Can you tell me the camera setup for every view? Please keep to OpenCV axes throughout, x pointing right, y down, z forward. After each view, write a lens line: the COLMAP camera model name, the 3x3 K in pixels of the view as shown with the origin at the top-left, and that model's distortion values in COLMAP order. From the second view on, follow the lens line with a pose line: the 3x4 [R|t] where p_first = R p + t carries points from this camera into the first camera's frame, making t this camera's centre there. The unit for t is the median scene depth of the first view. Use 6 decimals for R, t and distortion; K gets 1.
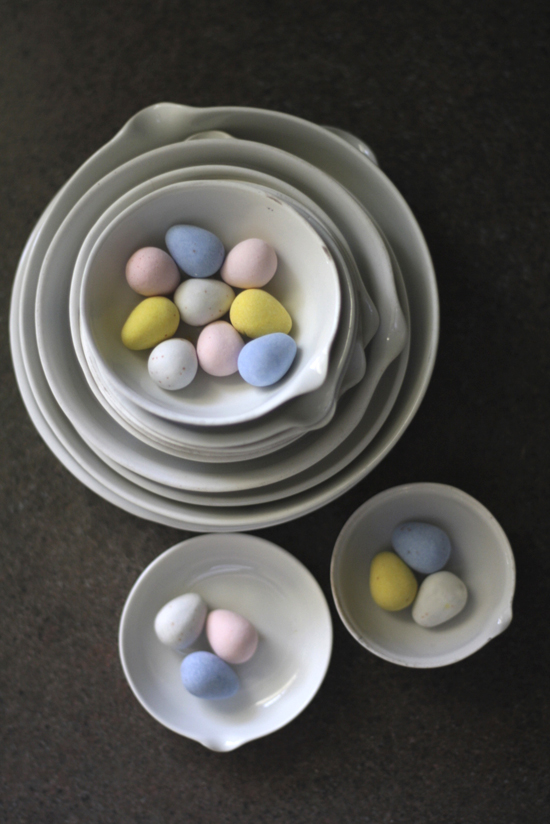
lens RADIAL K [[2101.0, 0, 275.0], [0, 2101.0, 412.0], [0, 0, 1]] dist [-0.125171, 0.404164]
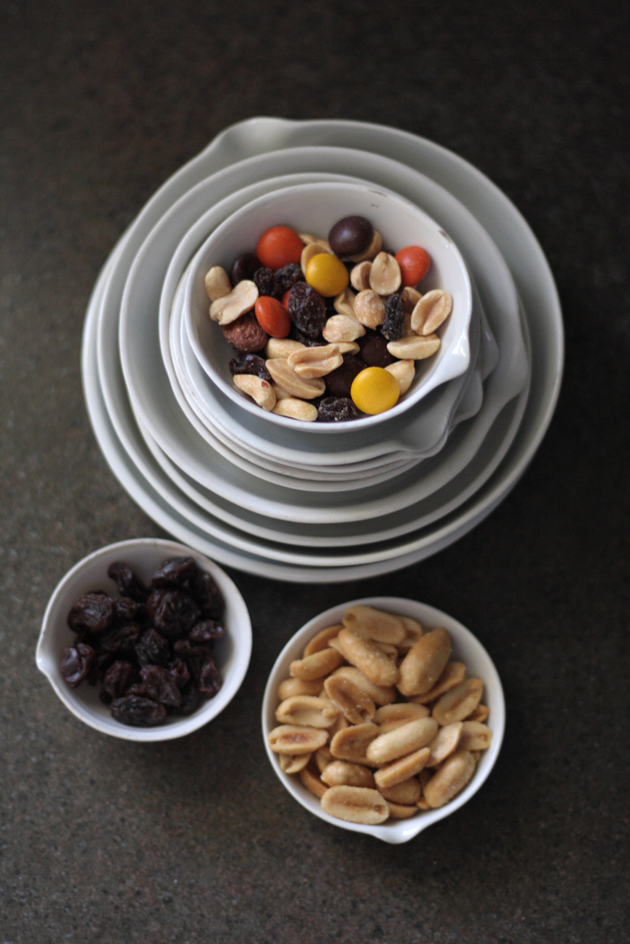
lens RADIAL K [[2406.9, 0, 315.0], [0, 2406.9, 472.0], [0, 0, 1]] dist [-0.125171, 0.404164]
pose [[0.998809, -0.007439, 0.048228, -0.076463], [0.016049, 0.983410, -0.180686, 0.190484], [-0.046084, 0.181245, 0.982358, -0.005911]]
